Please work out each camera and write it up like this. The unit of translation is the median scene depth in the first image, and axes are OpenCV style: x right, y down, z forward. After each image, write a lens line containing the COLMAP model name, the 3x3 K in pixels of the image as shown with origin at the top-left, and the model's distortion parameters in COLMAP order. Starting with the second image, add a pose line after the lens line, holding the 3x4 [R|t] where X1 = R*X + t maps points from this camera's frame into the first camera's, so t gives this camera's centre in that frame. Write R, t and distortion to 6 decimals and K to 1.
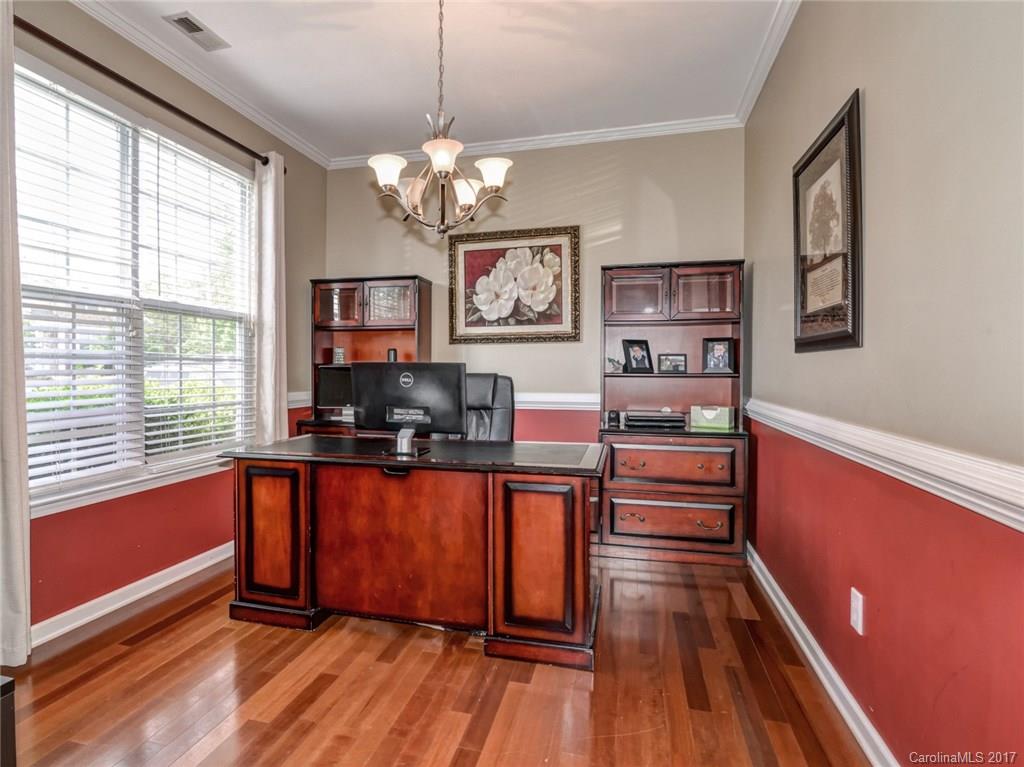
lens RADIAL K [[559.0, 0, 481.5], [0, 559.0, 368.7], [0, 0, 1]] dist [-0.017751, -0.000109]
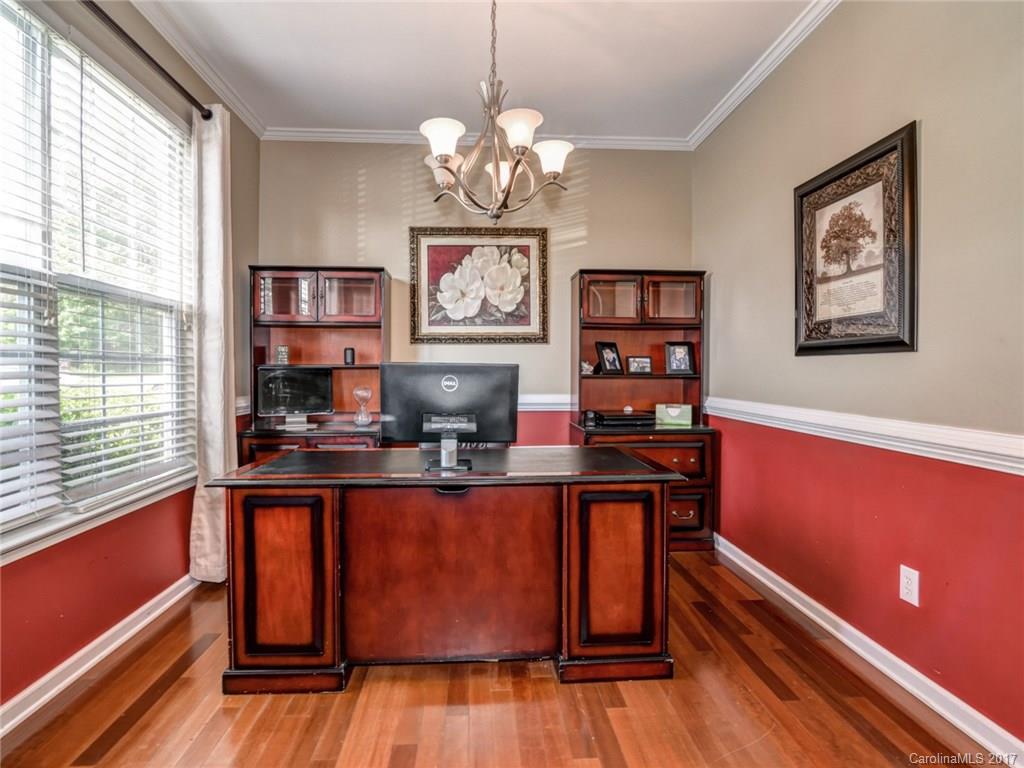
lens RADIAL K [[525.3, 0, 512.4], [0, 525.3, 374.7], [0, 0, 1]] dist [-0.023148, 0.001946]
pose [[0.944901, -0.002828, 0.327343, -0.215890], [-0.000326, 0.999954, 0.009580, -0.000896], [-0.327355, -0.009159, 0.944857, 0.135457]]
